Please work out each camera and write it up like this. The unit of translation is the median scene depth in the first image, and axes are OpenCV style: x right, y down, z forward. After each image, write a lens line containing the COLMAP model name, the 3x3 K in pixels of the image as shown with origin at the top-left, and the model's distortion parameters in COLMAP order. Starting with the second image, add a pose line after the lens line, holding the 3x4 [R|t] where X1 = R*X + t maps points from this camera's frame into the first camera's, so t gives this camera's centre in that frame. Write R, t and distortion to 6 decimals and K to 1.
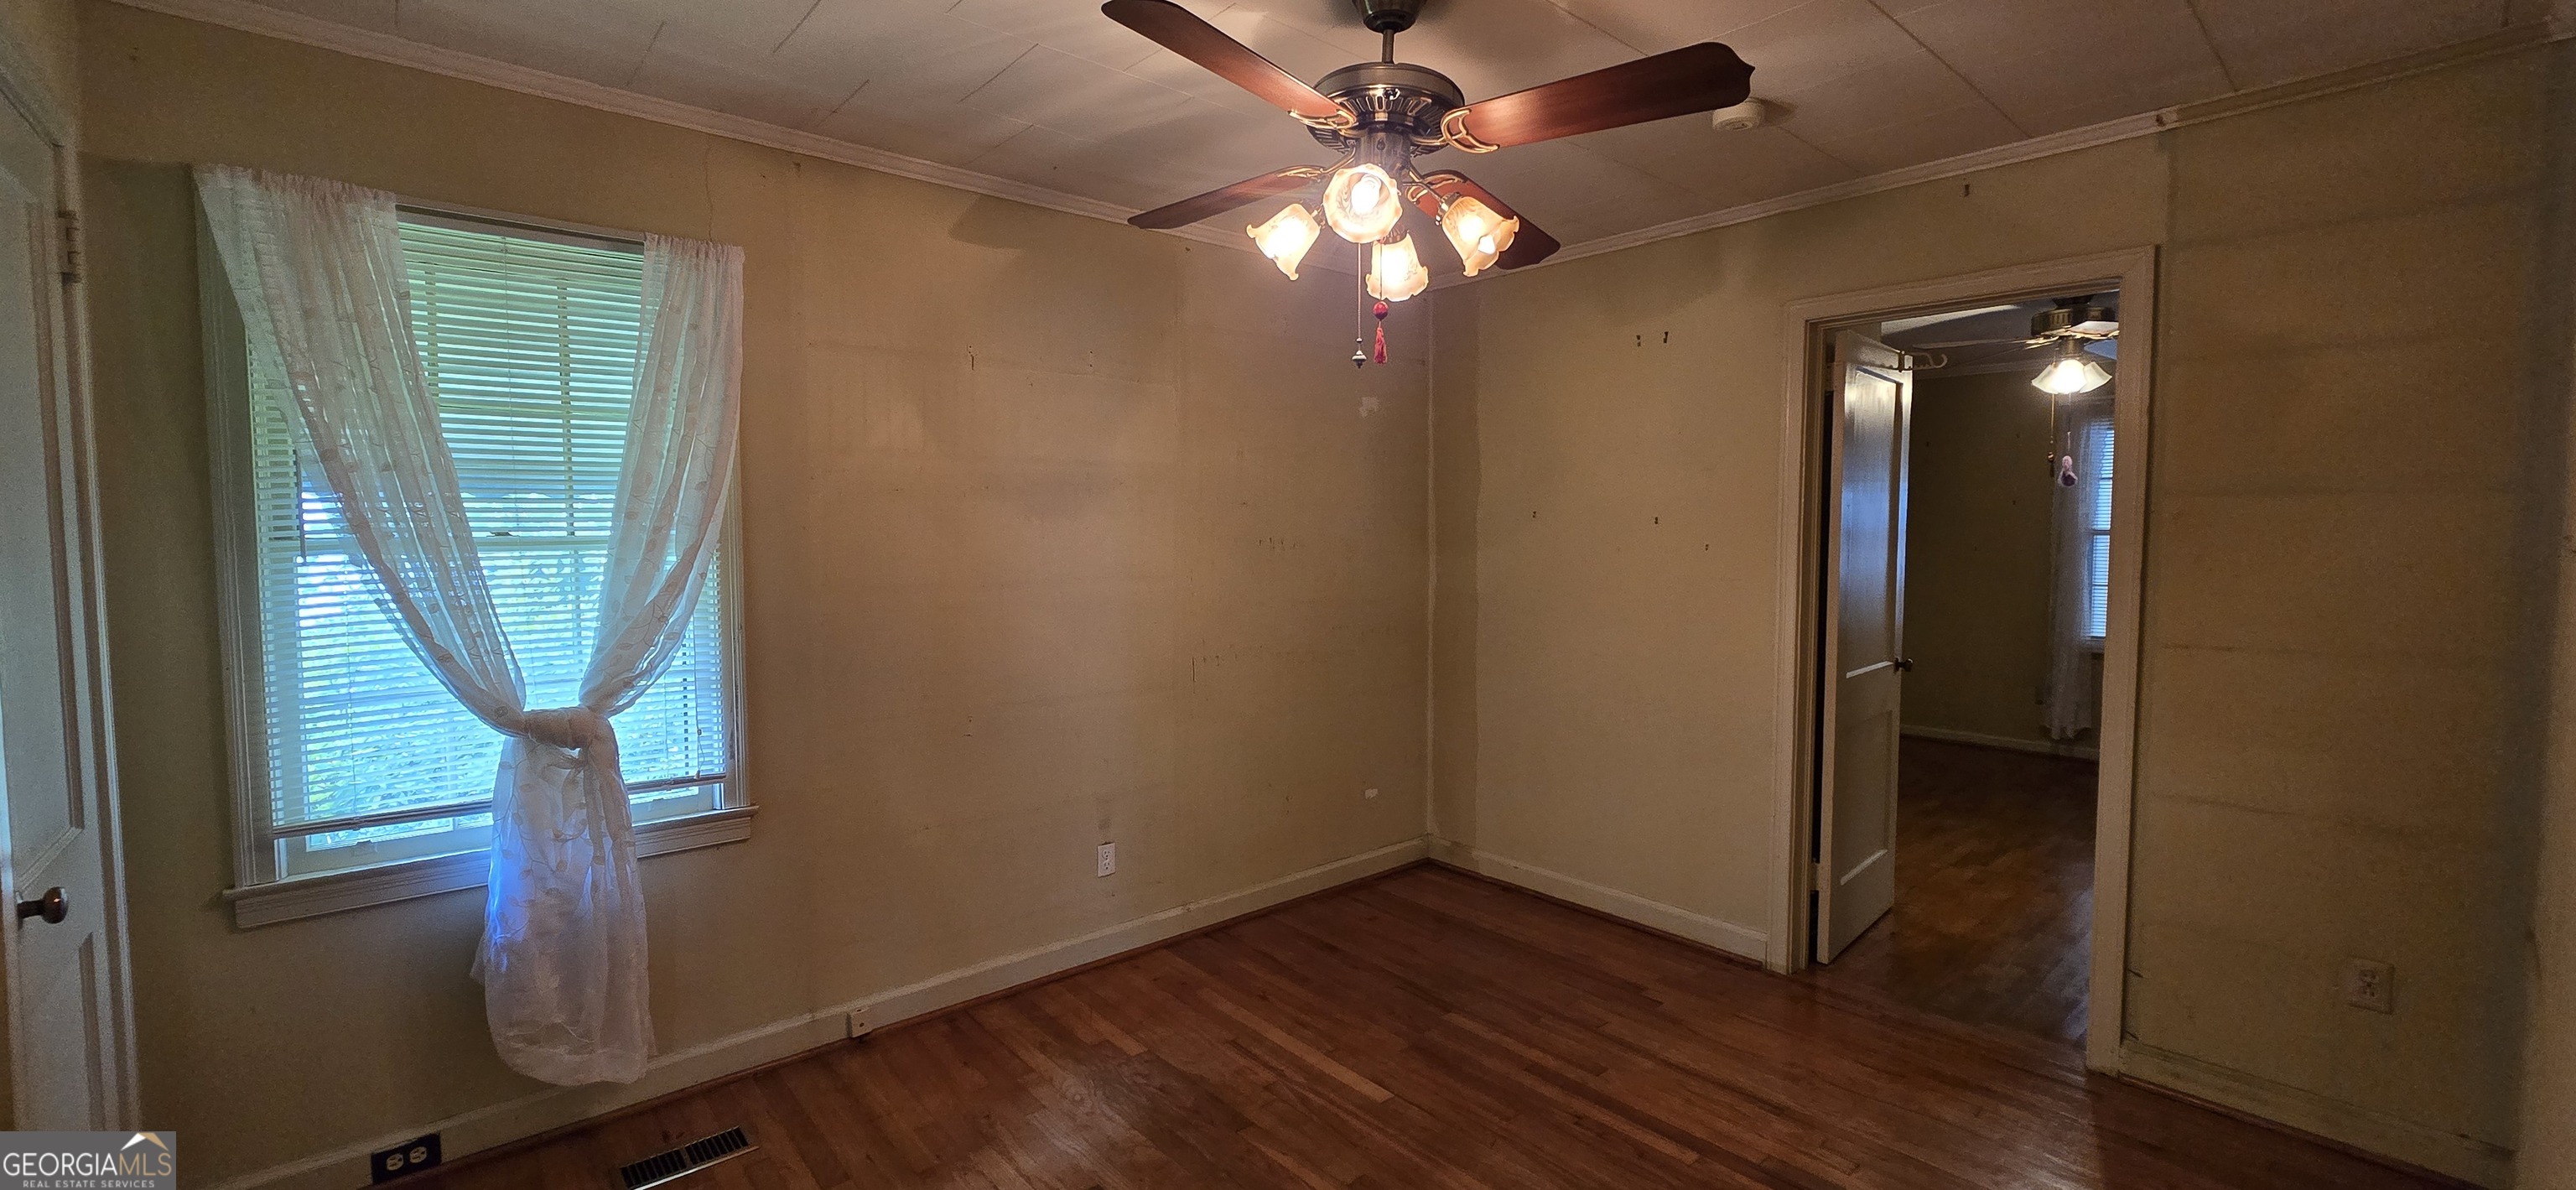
lens RADIAL K [[1048.2, 0, 1291.2], [0, 1048.2, 578.9], [0, 0, 1]] dist [-0.001828, -0.000365]
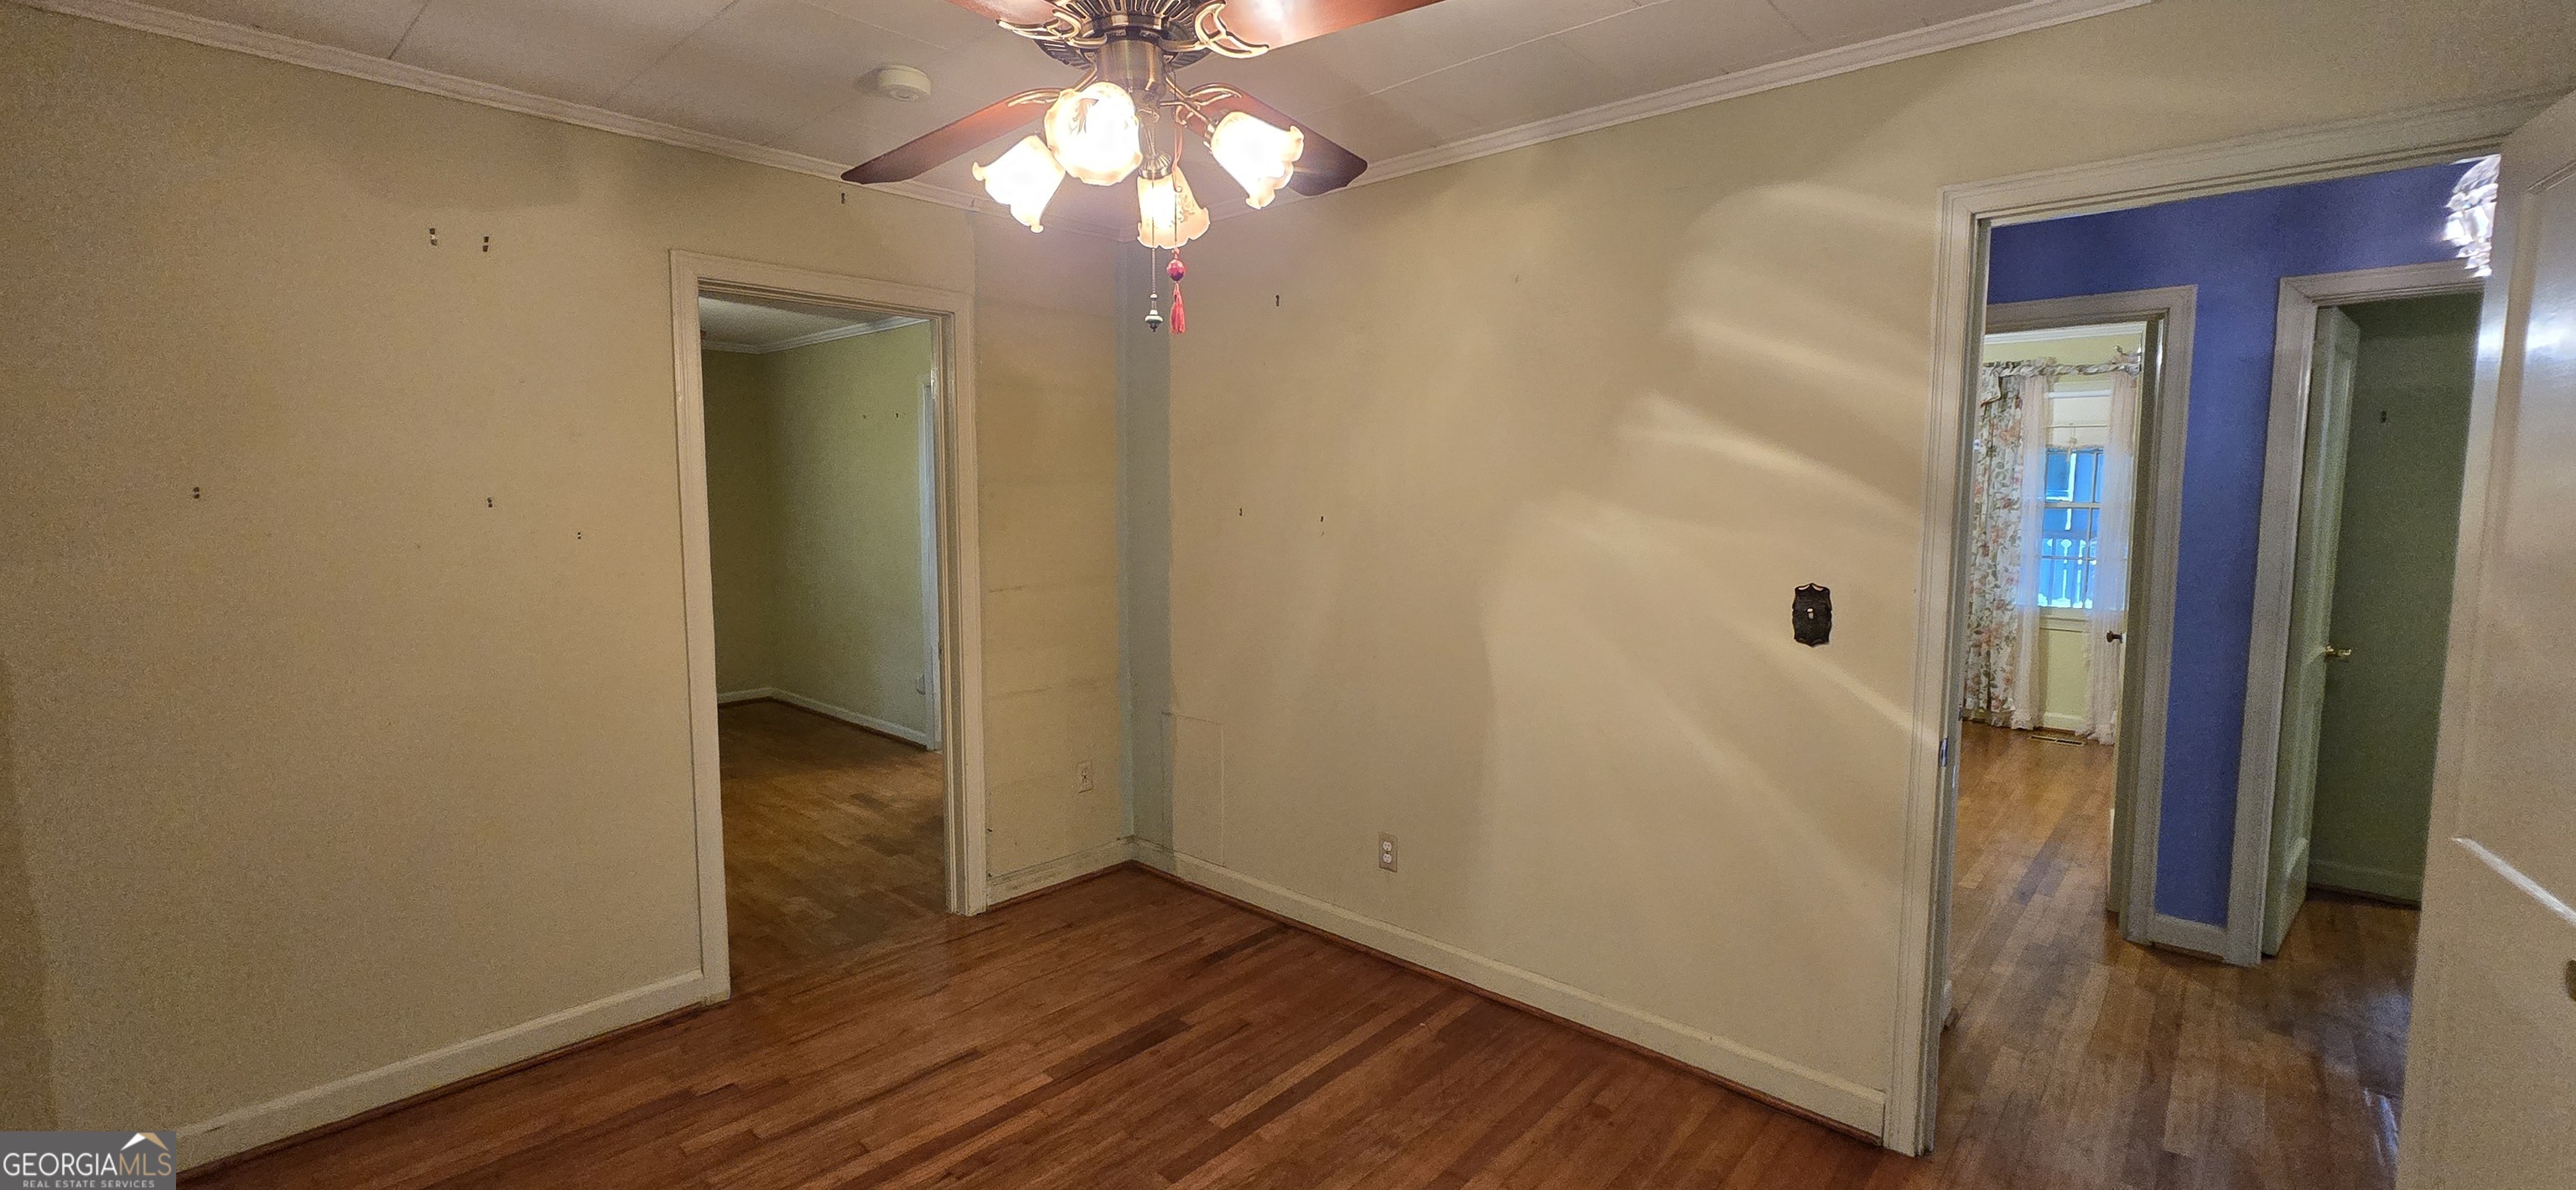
lens RADIAL K [[1048.2, 0, 1291.2], [0, 1048.2, 578.9], [0, 0, 1]] dist [-0.001828, -0.000365]
pose [[-0.110440, -0.085389, 0.990208, -0.570866], [0.048806, 0.994635, 0.091214, -0.057738], [-0.992684, 0.058402, -0.105680, 0.733473]]
